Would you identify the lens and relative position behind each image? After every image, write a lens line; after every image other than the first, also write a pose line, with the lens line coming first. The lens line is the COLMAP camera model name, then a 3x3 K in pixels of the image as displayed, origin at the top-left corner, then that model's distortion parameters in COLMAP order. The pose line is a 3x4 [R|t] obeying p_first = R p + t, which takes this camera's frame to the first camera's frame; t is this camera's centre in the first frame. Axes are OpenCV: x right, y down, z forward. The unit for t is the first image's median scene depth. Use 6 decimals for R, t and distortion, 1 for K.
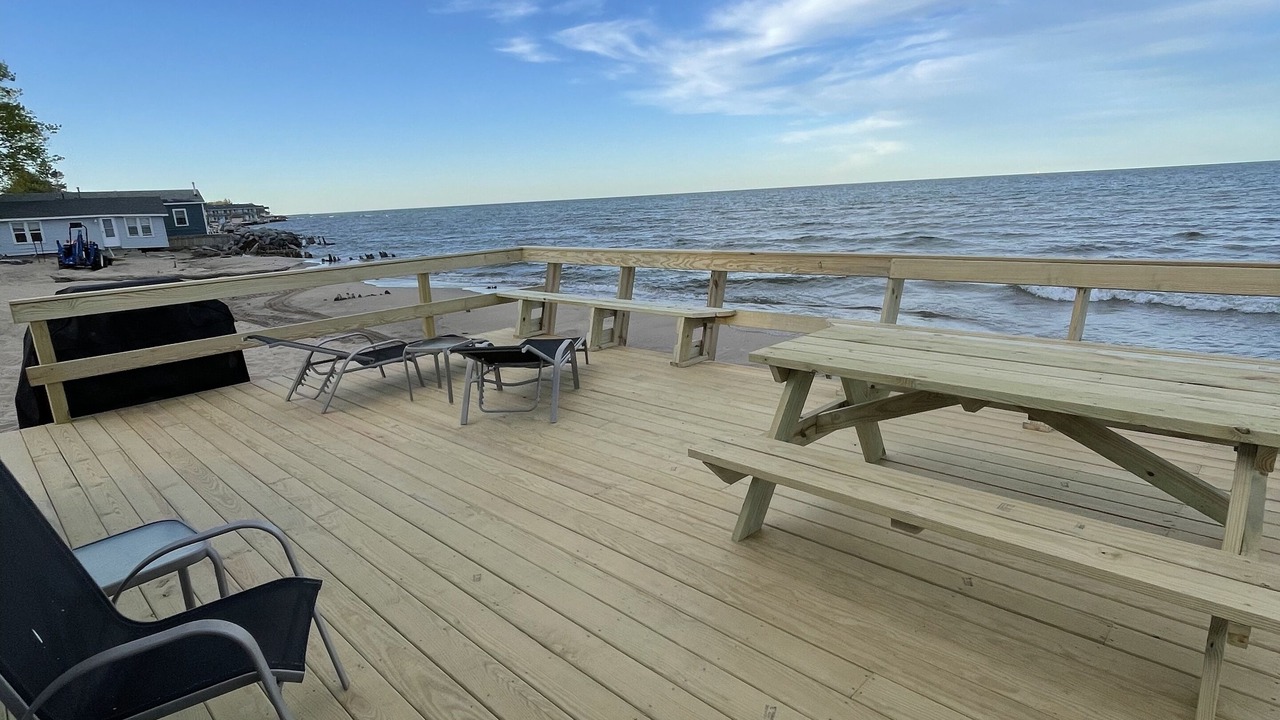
lens RADIAL K [[686.3, 0, 647.3], [0, 686.3, 359.4], [0, 0, 1]] dist [-0.005412, -0.006613]
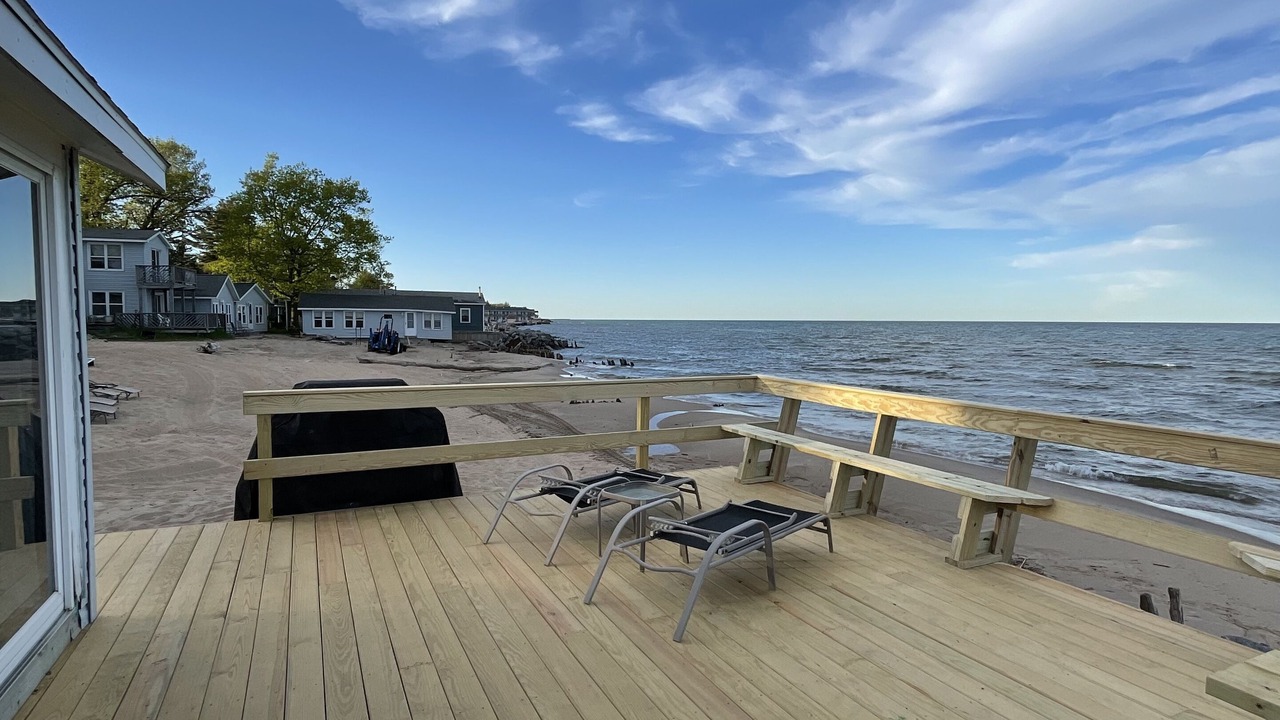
lens RADIAL K [[686.3, 0, 647.3], [0, 686.3, 359.4], [0, 0, 1]] dist [-0.005412, -0.006613]
pose [[0.942210, 0.077334, -0.325975, -0.041848], [-0.130939, 0.980606, -0.145831, -0.052541], [0.308375, 0.180086, 0.934063, 0.189638]]
